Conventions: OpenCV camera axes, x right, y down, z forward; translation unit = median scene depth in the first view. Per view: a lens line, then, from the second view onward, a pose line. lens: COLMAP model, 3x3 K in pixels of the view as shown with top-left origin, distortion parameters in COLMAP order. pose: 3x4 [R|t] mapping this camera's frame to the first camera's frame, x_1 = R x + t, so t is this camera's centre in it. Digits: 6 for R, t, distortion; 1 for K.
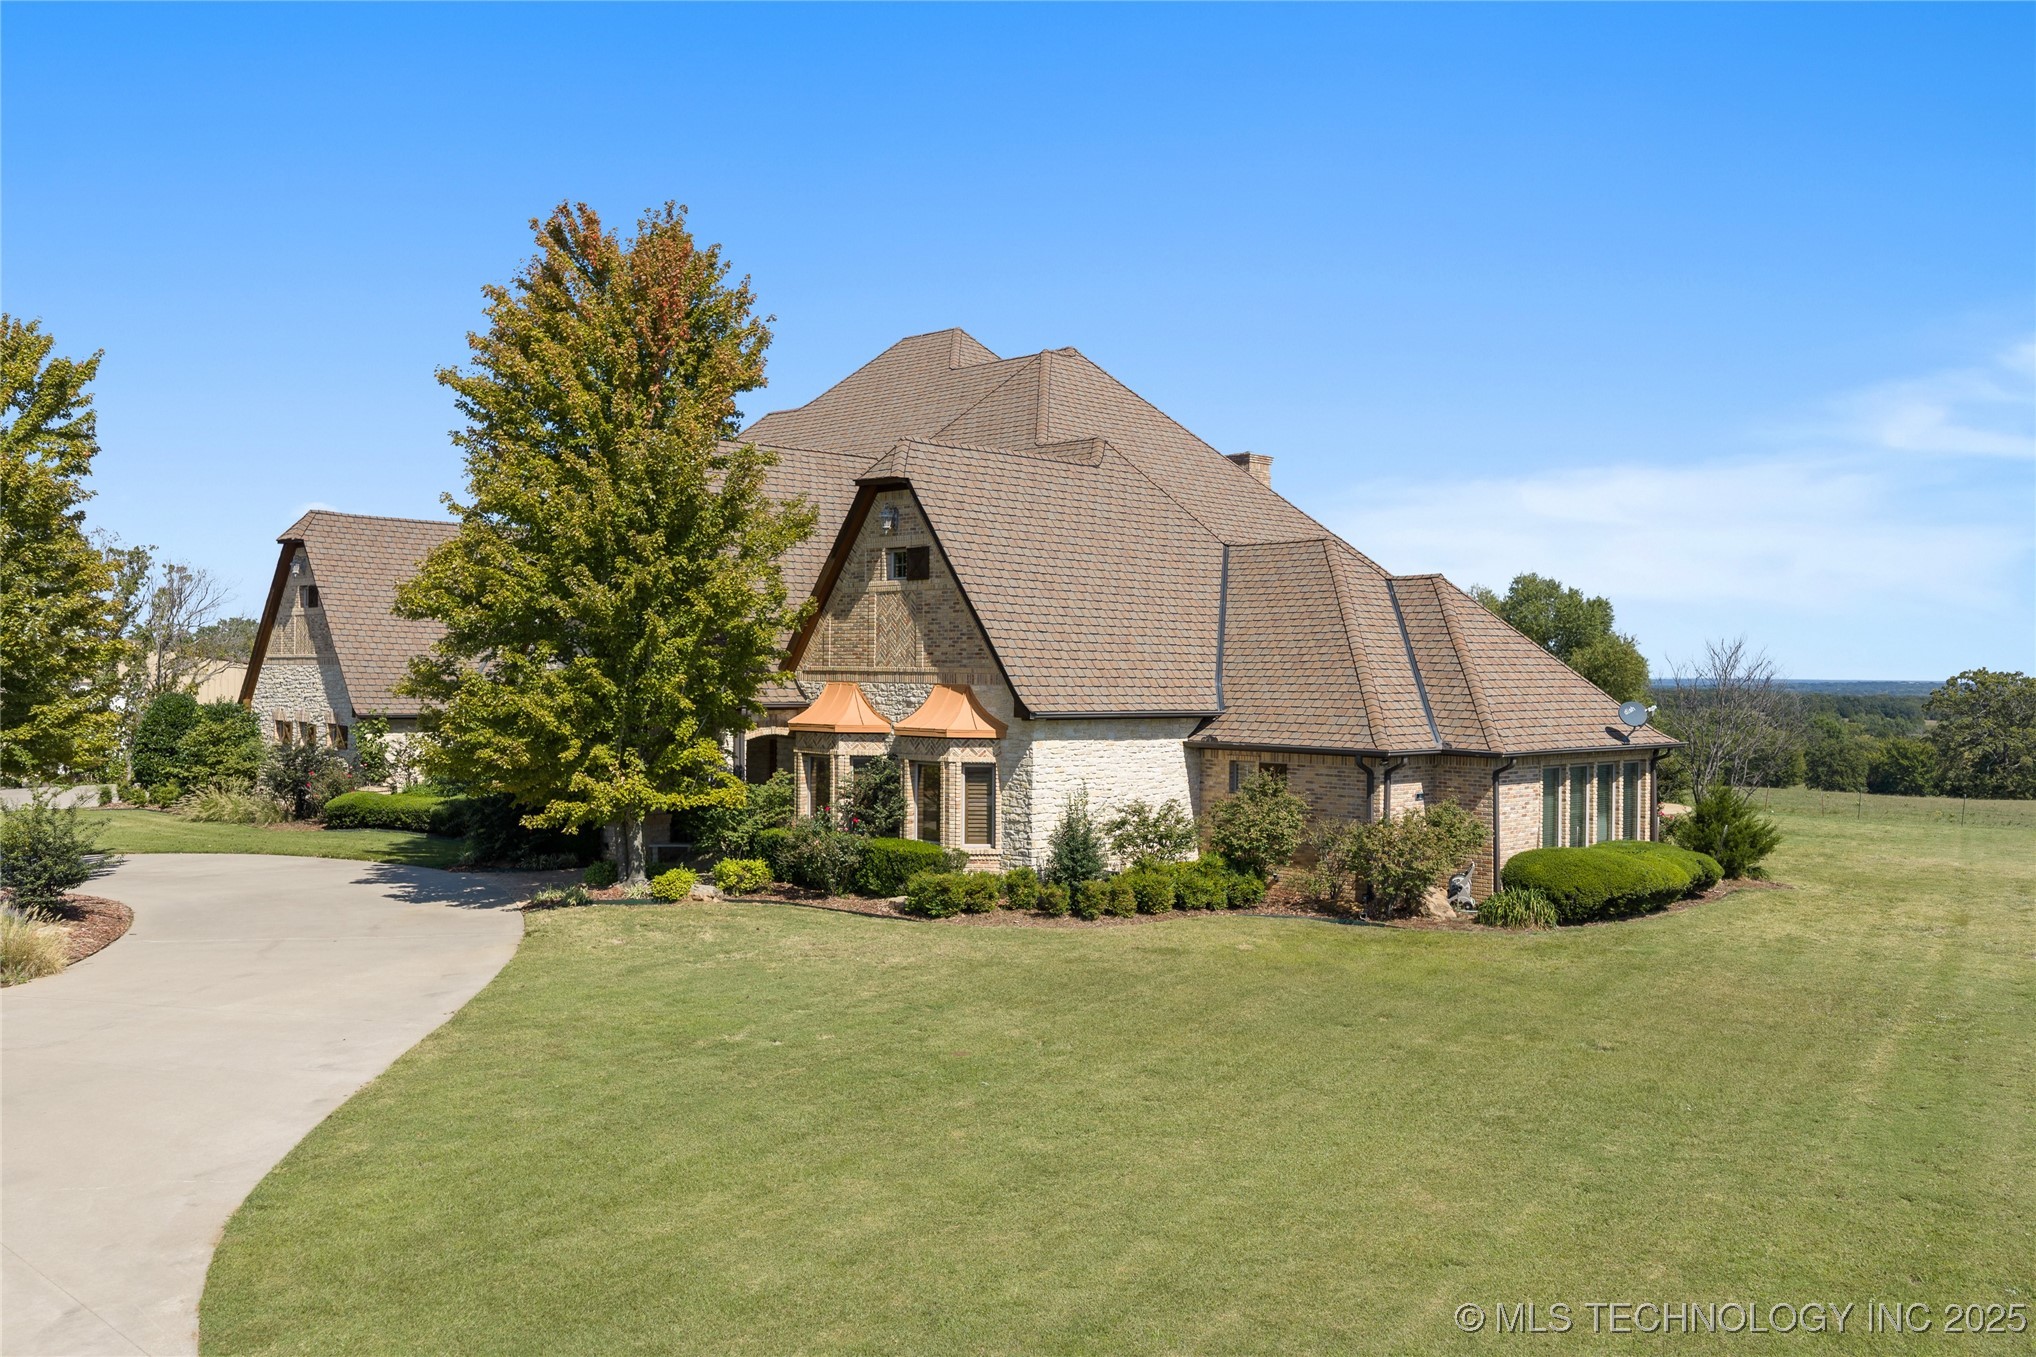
lens RADIAL K [[1677.7, 0, 1018.0], [0, 1677.7, 678.5], [0, 0, 1]] dist [0.001972, -0.019087]
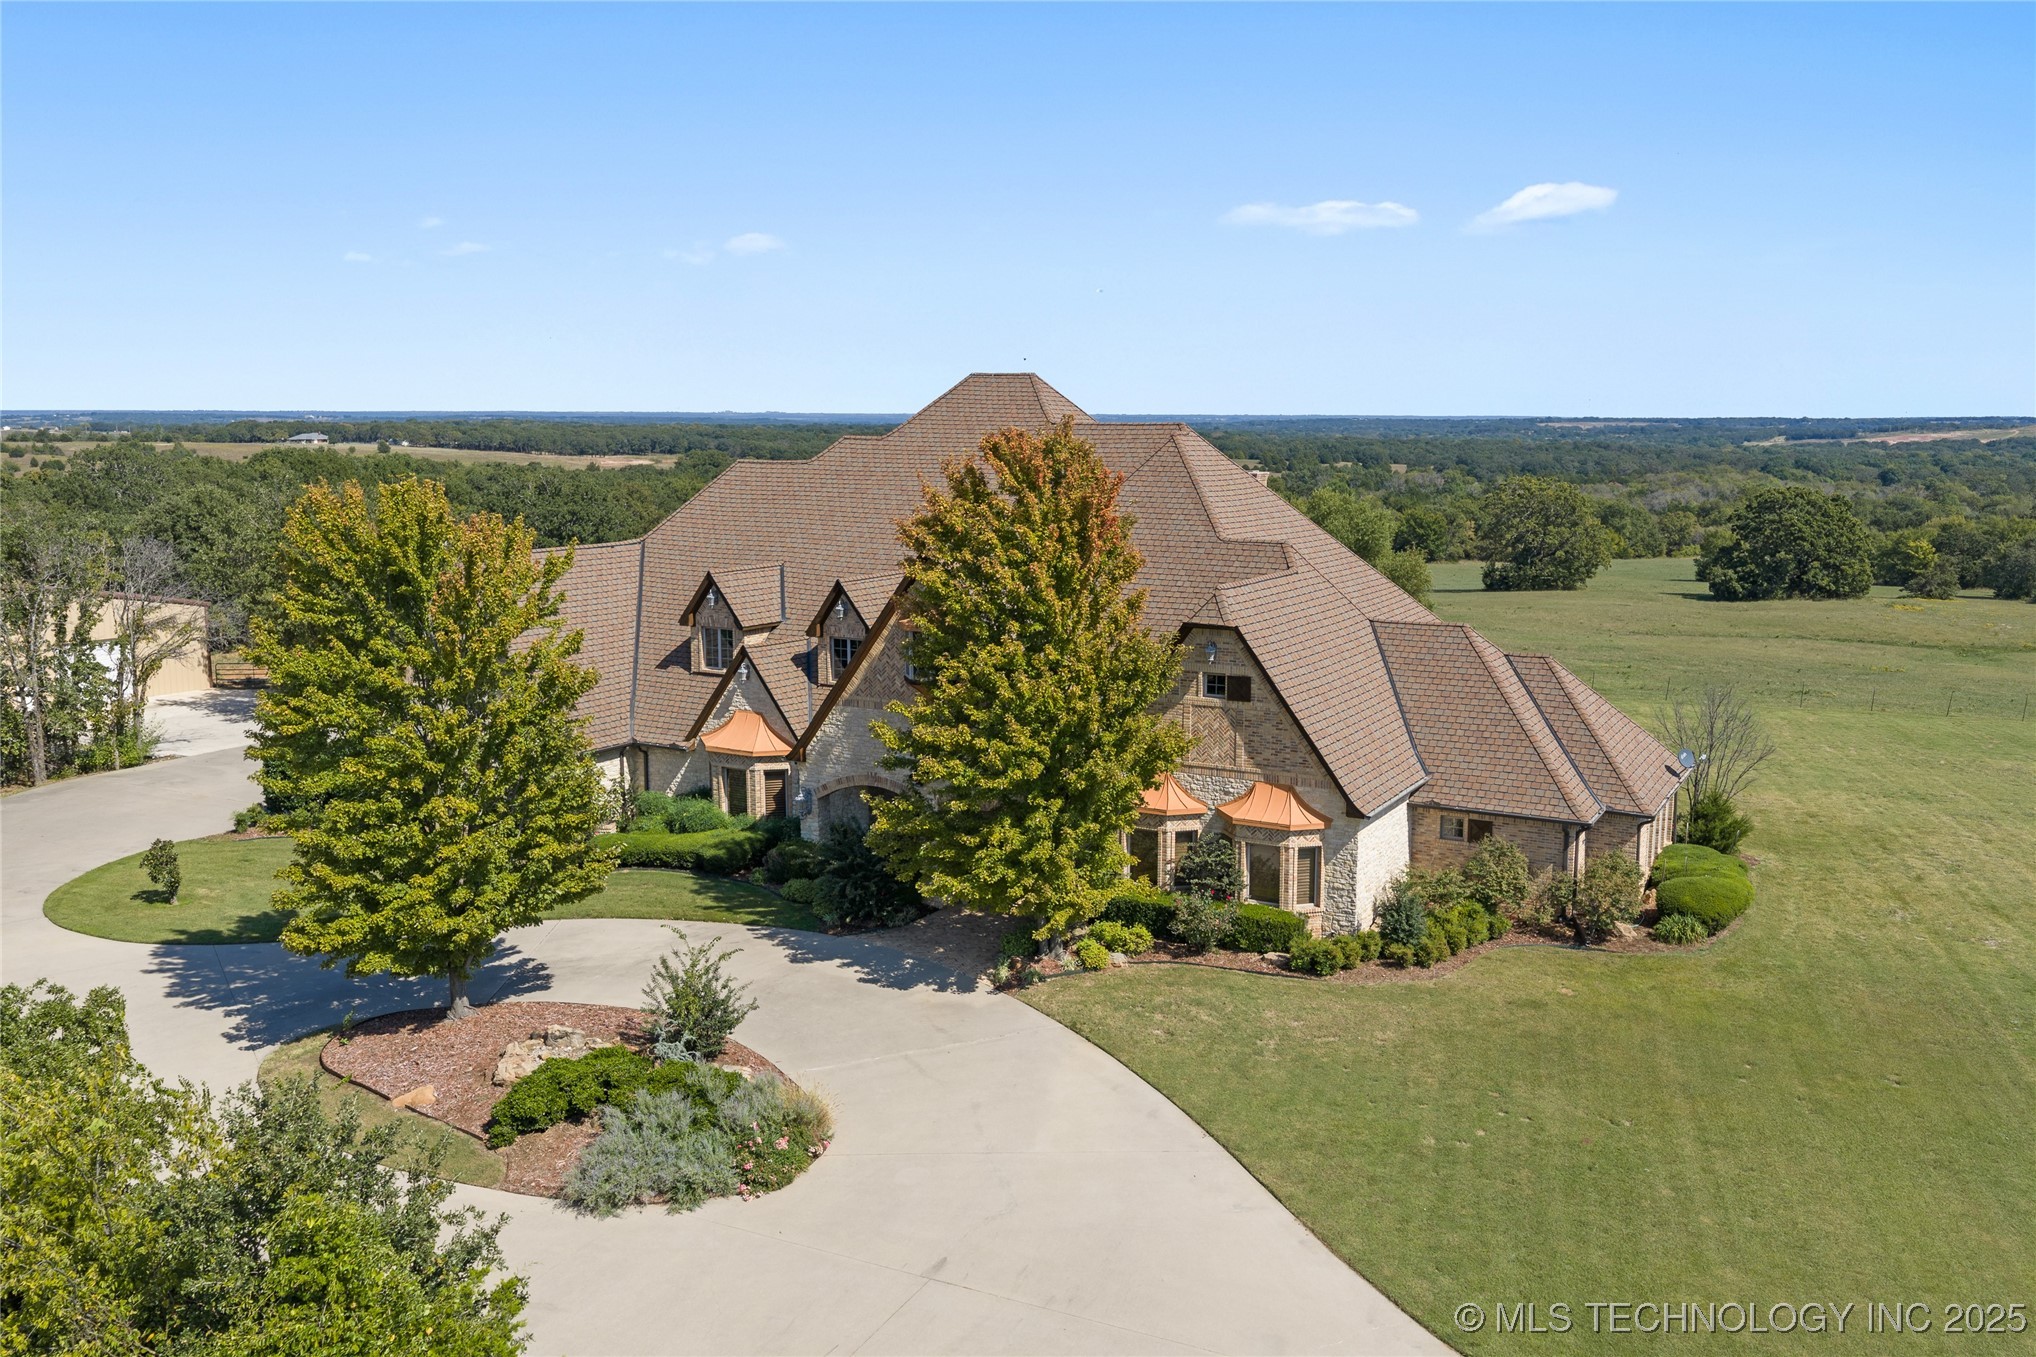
lens RADIAL K [[1677.7, 0, 1018.0], [0, 1677.7, 678.5], [0, 0, 1]] dist [0.001972, -0.019087]
pose [[0.960711, -0.050472, 0.272923, -0.595065], [0.010101, 0.989034, 0.147344, -0.277224], [-0.277367, -0.138798, 0.950685, -0.187890]]
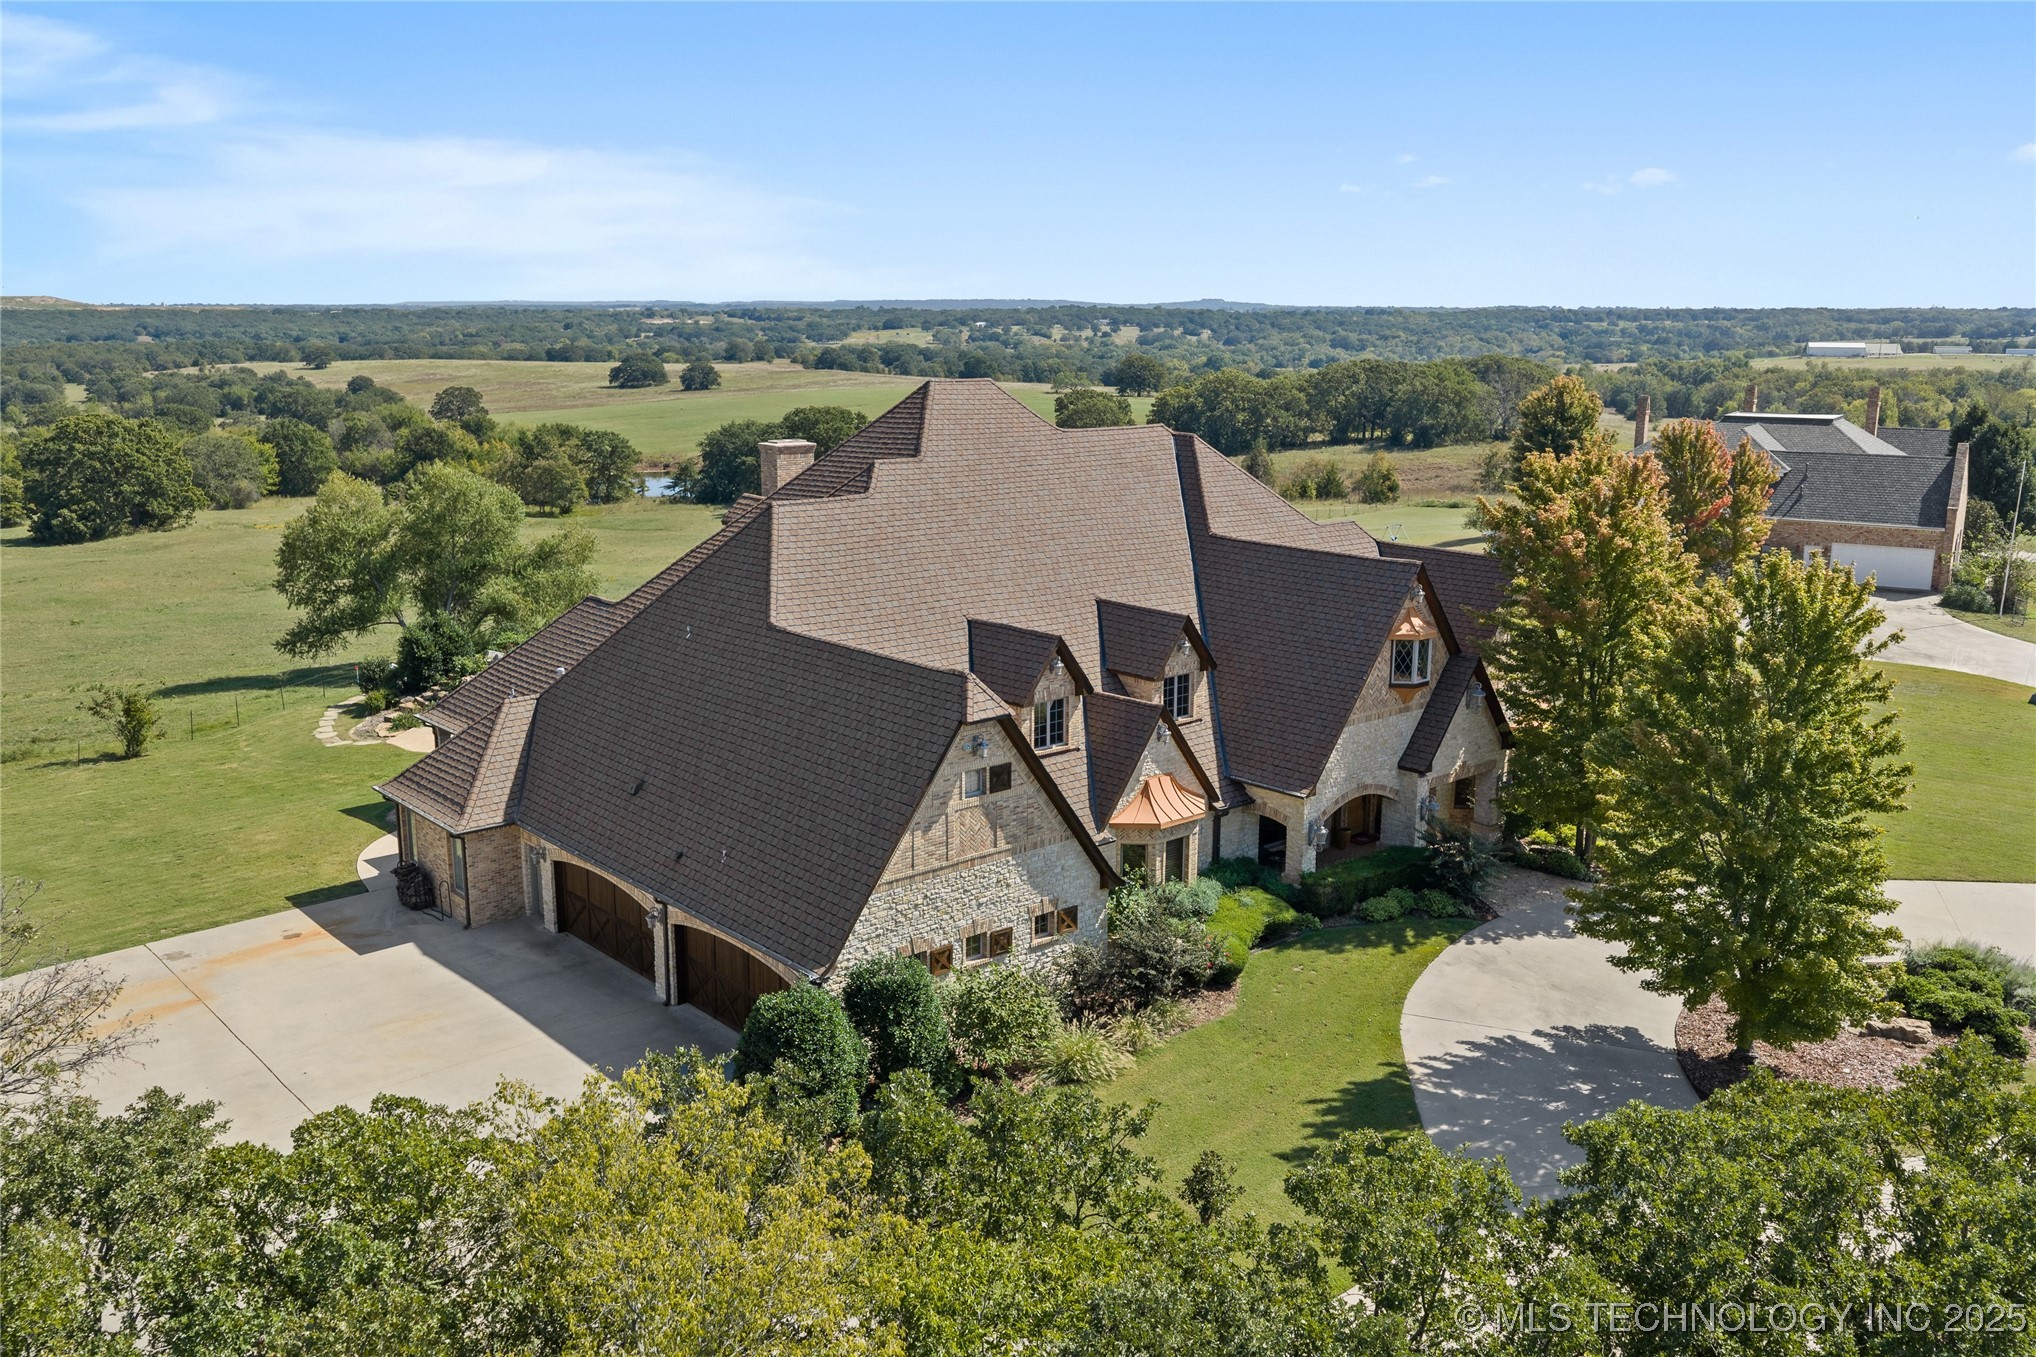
lens RADIAL K [[1677.7, 0, 1018.0], [0, 1677.7, 678.5], [0, 0, 1]] dist [0.001972, -0.019087]
pose [[0.065030, -0.220121, 0.973303, -1.847242], [0.006283, 0.975438, 0.220184, -0.411310], [-0.997864, -0.008203, 0.064816, 1.525127]]
